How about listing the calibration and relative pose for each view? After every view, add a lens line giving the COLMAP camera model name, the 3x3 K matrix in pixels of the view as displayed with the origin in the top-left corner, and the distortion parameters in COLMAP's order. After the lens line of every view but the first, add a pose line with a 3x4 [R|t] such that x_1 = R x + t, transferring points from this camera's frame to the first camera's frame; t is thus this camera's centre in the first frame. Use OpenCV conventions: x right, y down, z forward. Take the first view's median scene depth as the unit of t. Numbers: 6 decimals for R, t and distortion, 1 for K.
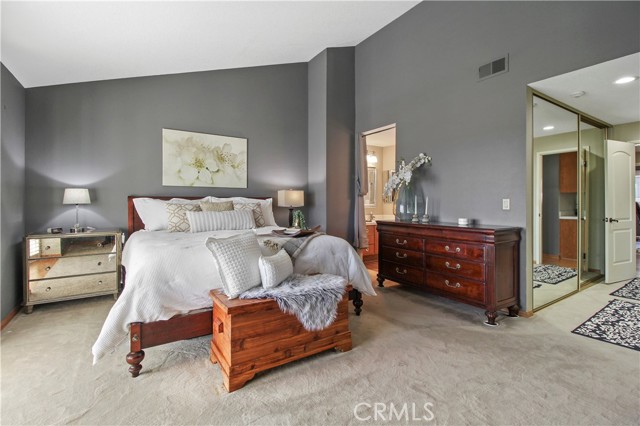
lens RADIAL K [[300.8, 0, 321.0], [0, 300.8, 203.1], [0, 0, 1]] dist [-0.000229, 0.000004]
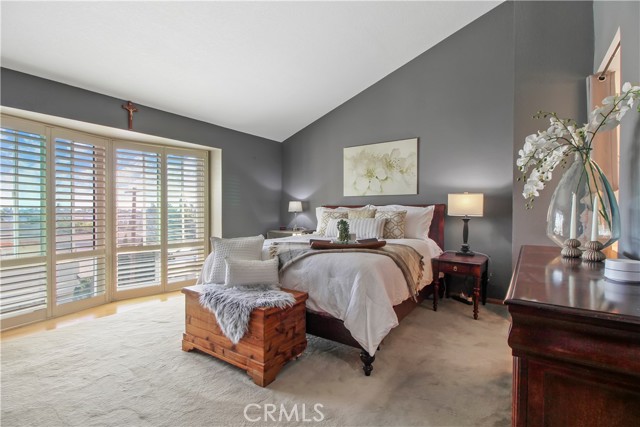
lens RADIAL K [[297.1, 0, 320.0], [0, 297.1, 213.5], [0, 0, 1]] dist [-0.001177, -0.000389]
pose [[0.373185, 0.006455, -0.927735, 0.498326], [-0.001021, 0.999978, 0.006547, 0.000698], [0.927757, -0.001496, 0.373183, 0.456869]]
